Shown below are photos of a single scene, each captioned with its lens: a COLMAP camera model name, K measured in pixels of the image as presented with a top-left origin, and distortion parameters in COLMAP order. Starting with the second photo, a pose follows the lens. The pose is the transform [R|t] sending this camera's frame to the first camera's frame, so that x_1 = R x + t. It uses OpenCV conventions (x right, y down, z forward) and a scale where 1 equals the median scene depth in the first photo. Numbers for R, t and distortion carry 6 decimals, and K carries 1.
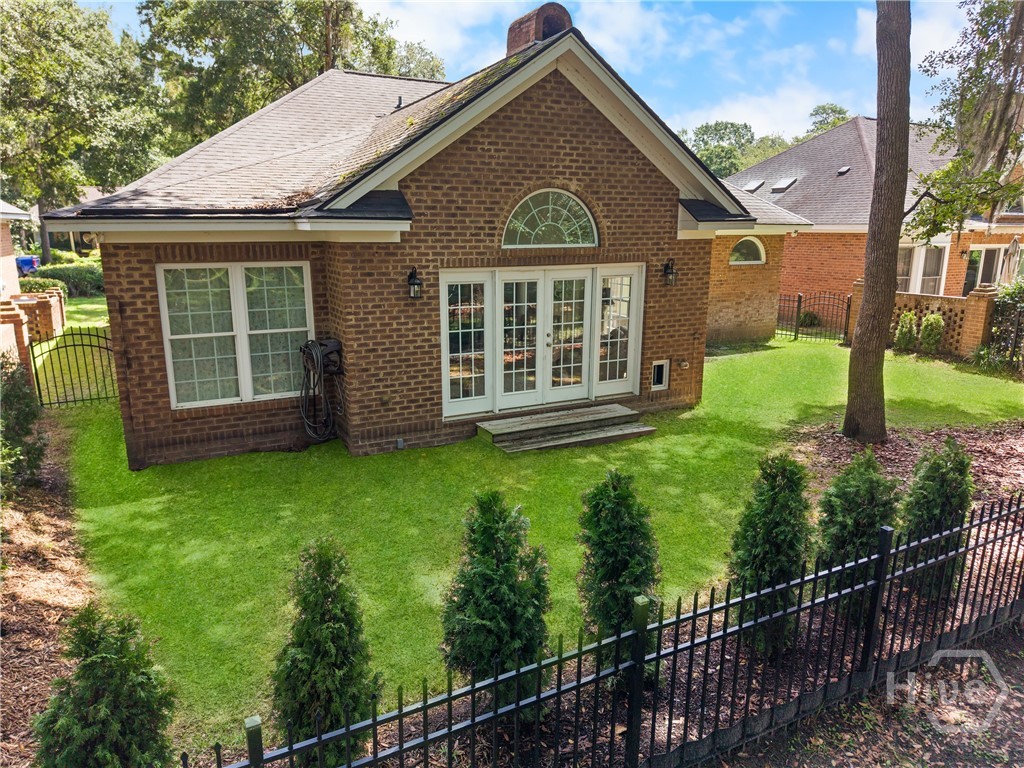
lens RADIAL K [[682.6, 0, 513.7], [0, 682.6, 390.0], [0, 0, 1]] dist [0.004269, -0.003121]
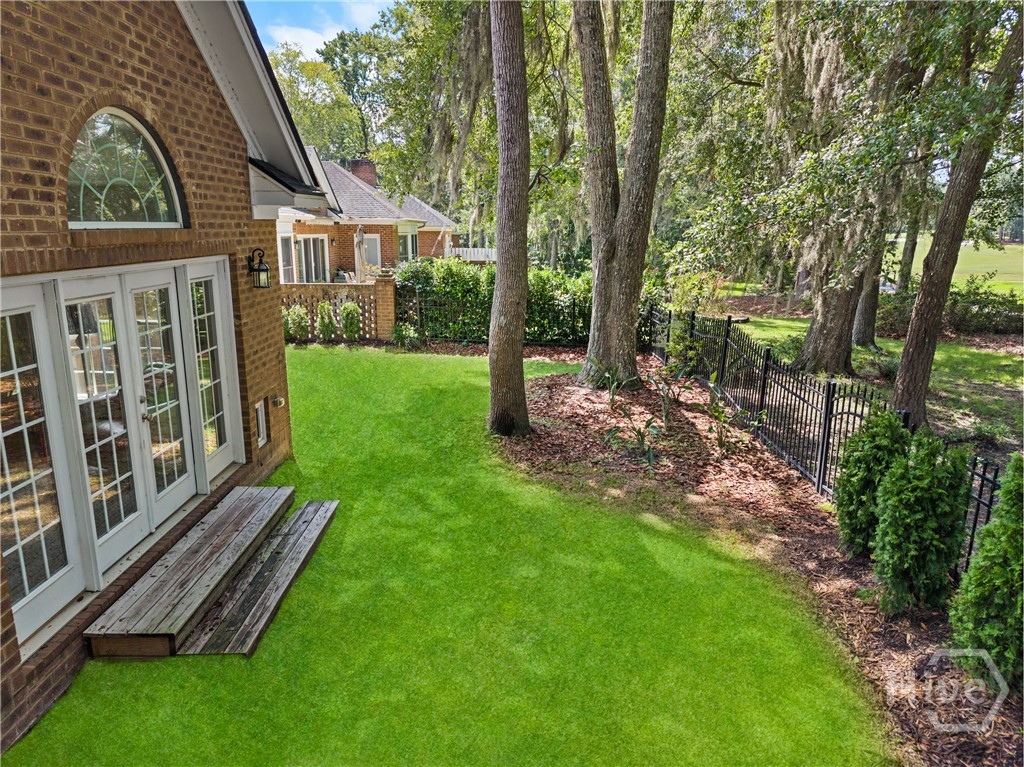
lens RADIAL K [[682.6, 0, 510.2], [0, 682.6, 377.5], [0, 0, 1]] dist [0.004269, -0.003121]
pose [[0.454614, -0.189261, 0.870348, -0.282427], [0.202960, 0.973468, 0.105672, -0.100740], [-0.867256, 0.128606, 0.480965, 0.541016]]
